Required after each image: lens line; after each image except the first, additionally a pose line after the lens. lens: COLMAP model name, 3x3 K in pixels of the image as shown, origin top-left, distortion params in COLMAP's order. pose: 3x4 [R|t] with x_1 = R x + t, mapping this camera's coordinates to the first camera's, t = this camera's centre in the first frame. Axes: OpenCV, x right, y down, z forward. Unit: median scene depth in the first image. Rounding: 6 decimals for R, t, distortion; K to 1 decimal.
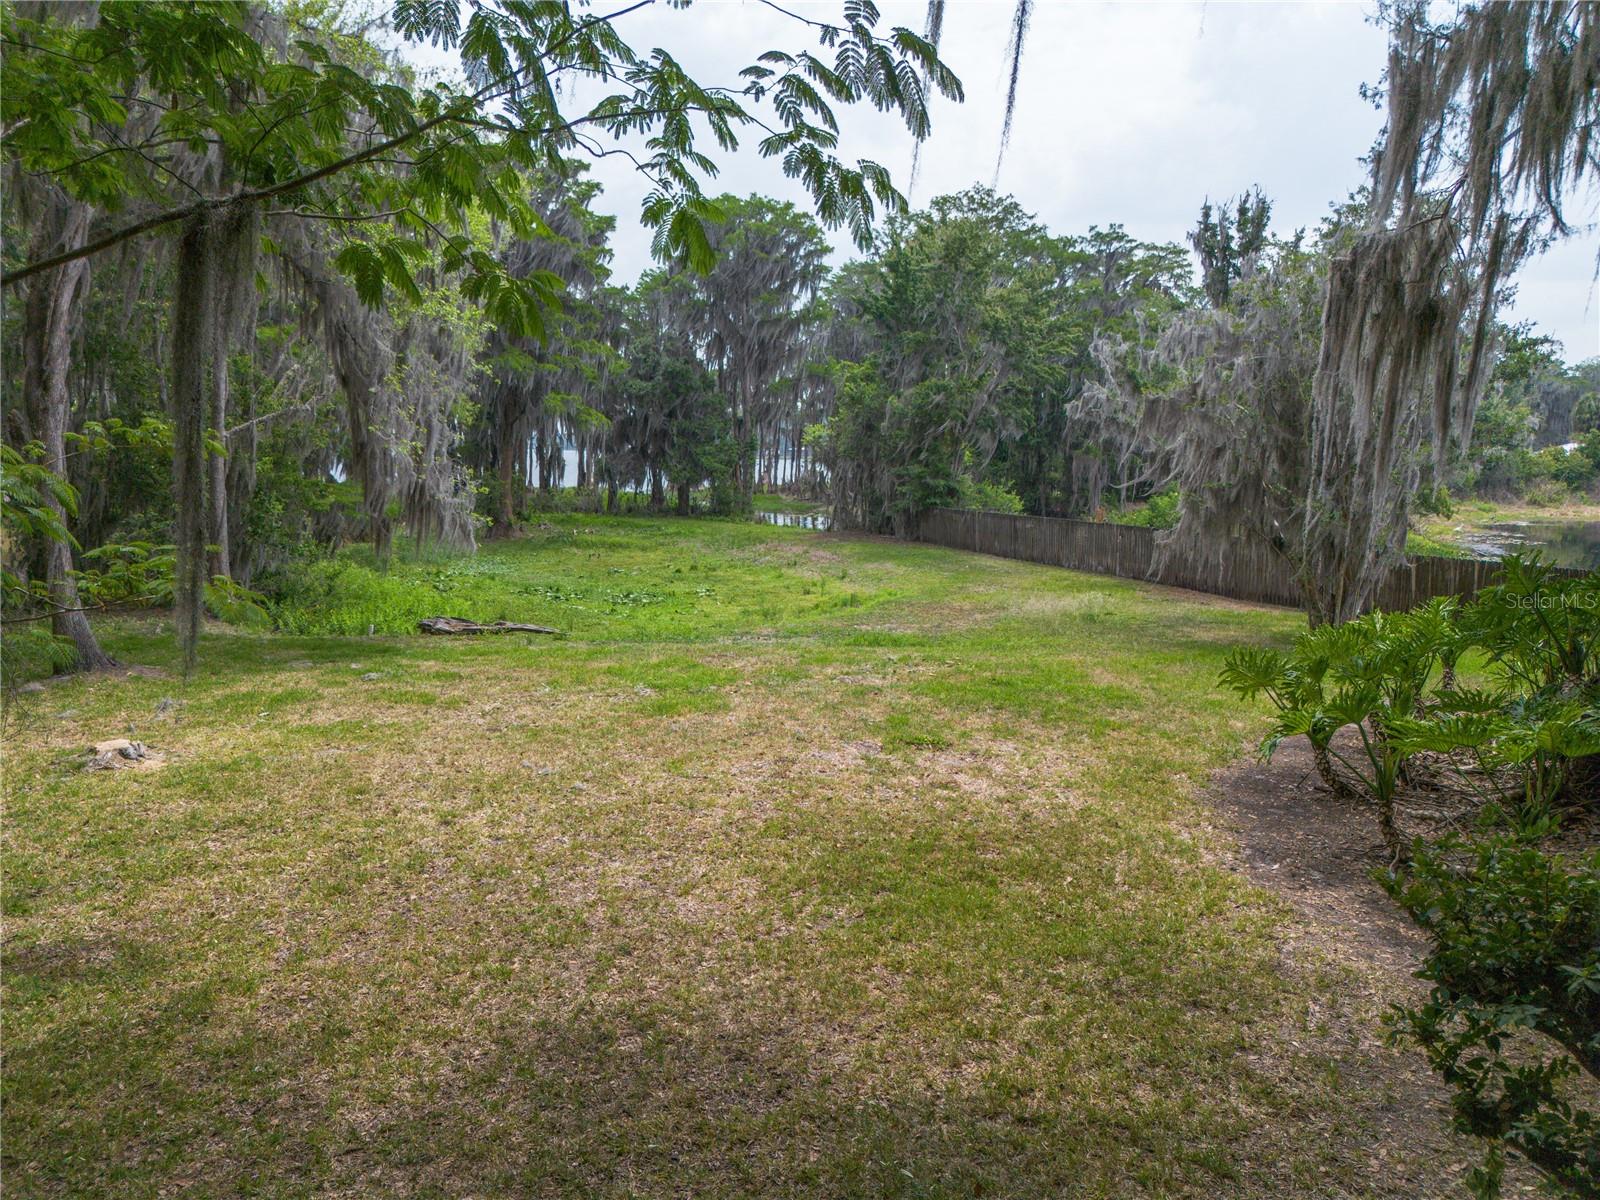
lens RADIAL K [[1137.0, 0, 800.0], [0, 1137.0, 592.6], [0, 0, 1]] dist [0.074009, -0.076642]
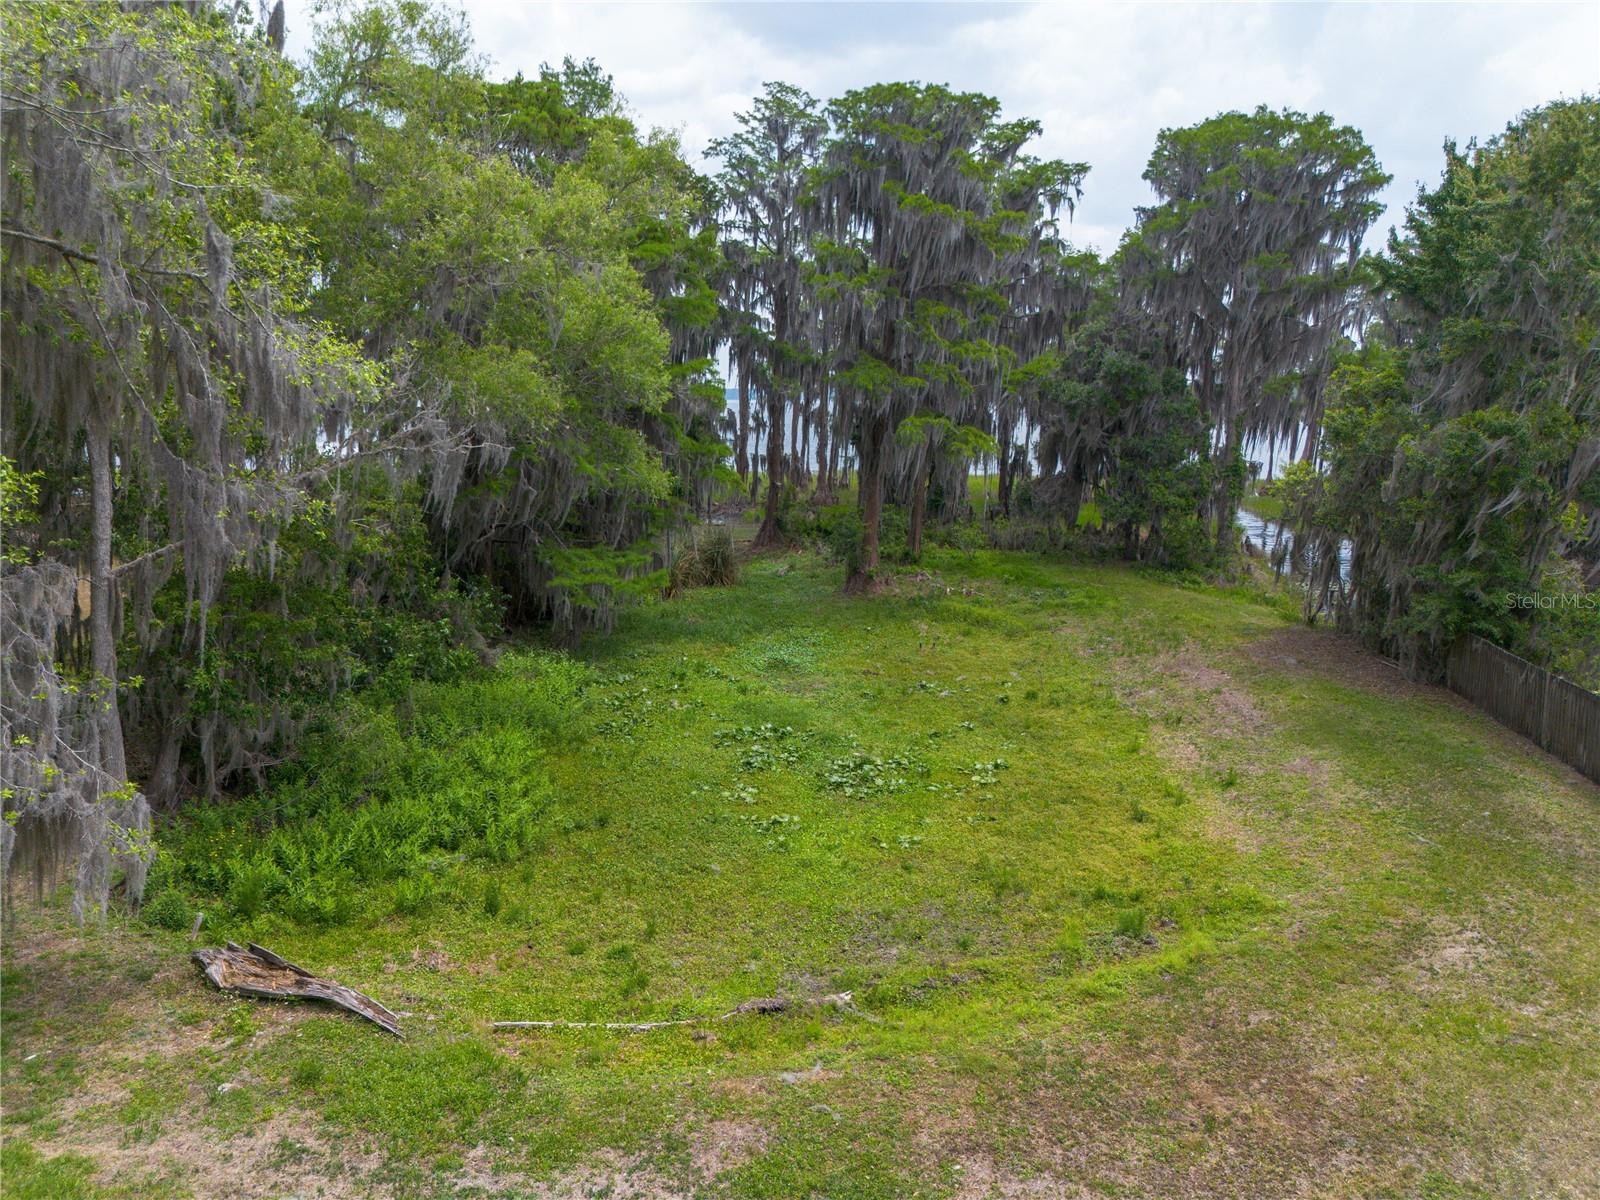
lens RADIAL K [[1127.8, 0, 800.7], [0, 1127.8, 585.9], [0, 0, 1]] dist [0.064971, -0.068526]
pose [[0.868455, 0.081571, -0.489012, 0.088384], [-0.064586, 0.996581, 0.051535, -0.091821], [0.491544, -0.013172, 0.870753, 0.301005]]
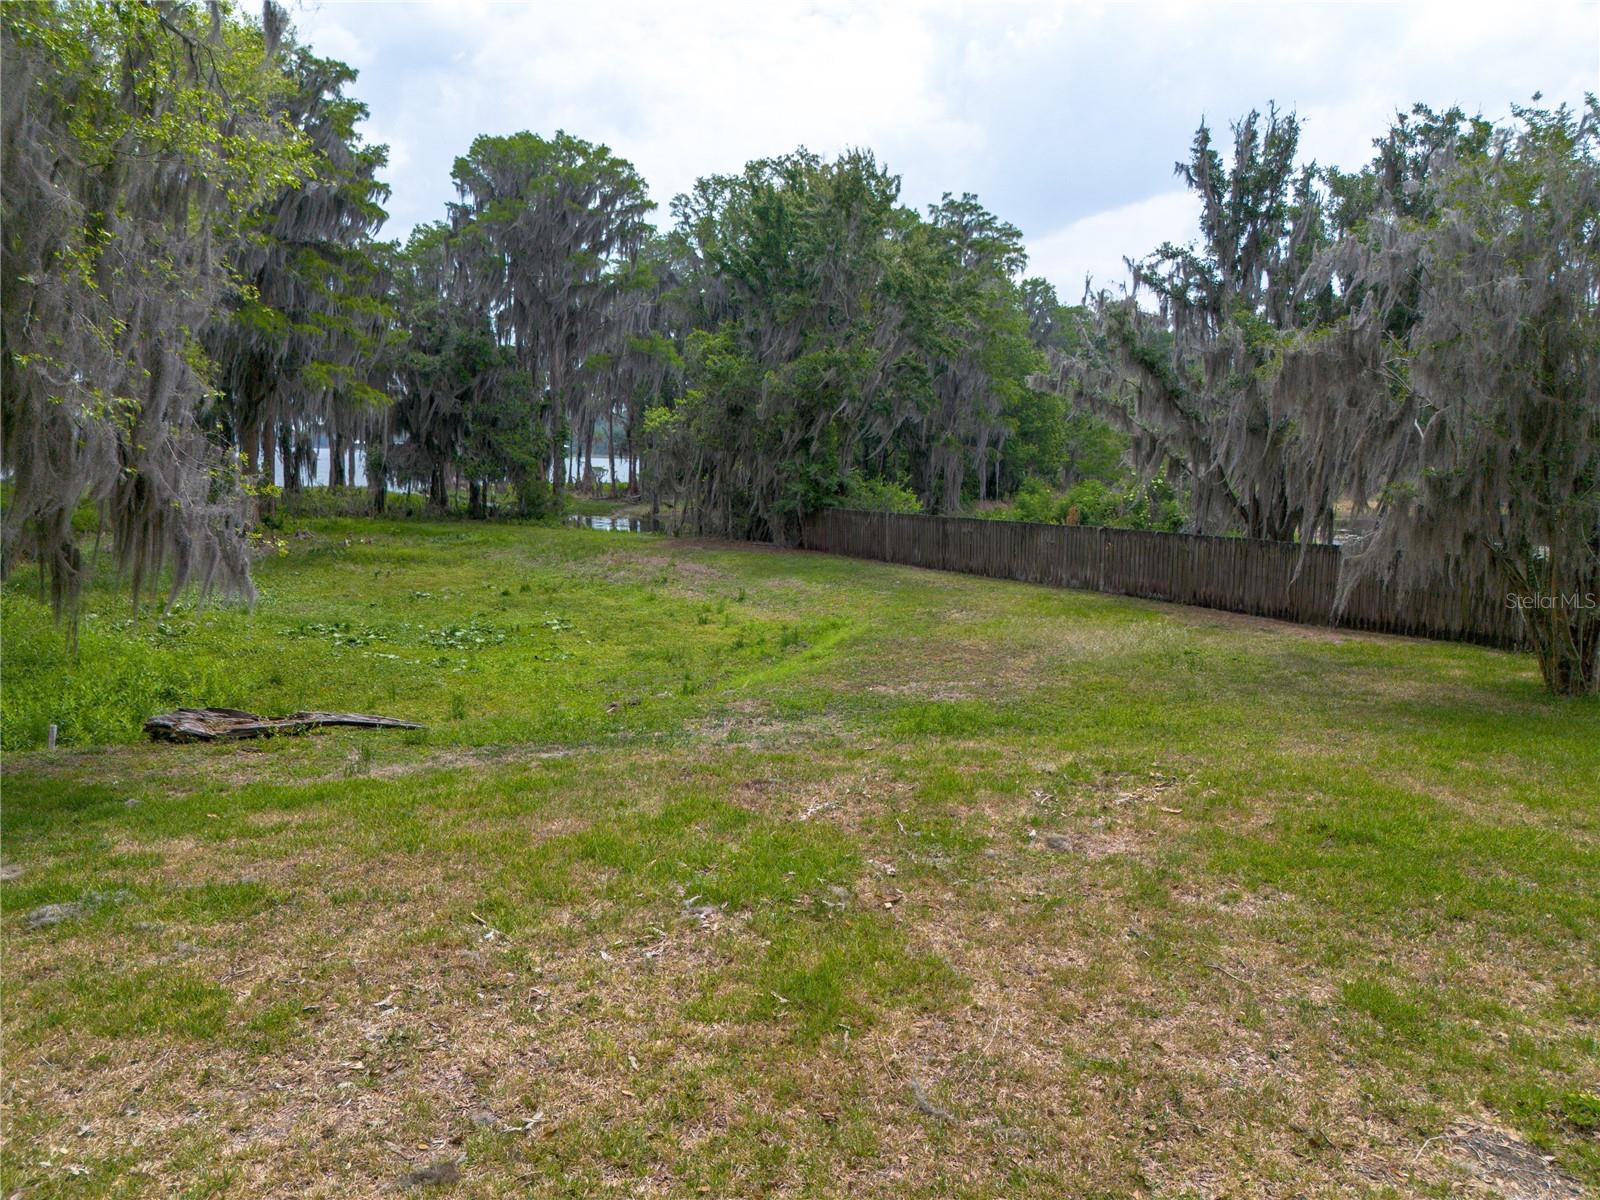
lens RADIAL K [[1130.3, 0, 802.4], [0, 1130.3, 600.1], [0, 0, 1]] dist [0.063621, -0.060692]
pose [[0.976895, -0.026485, 0.212072, -0.061780], [0.024942, 0.999639, 0.009951, -0.014173], [-0.212259, -0.004432, 0.977203, 0.174053]]
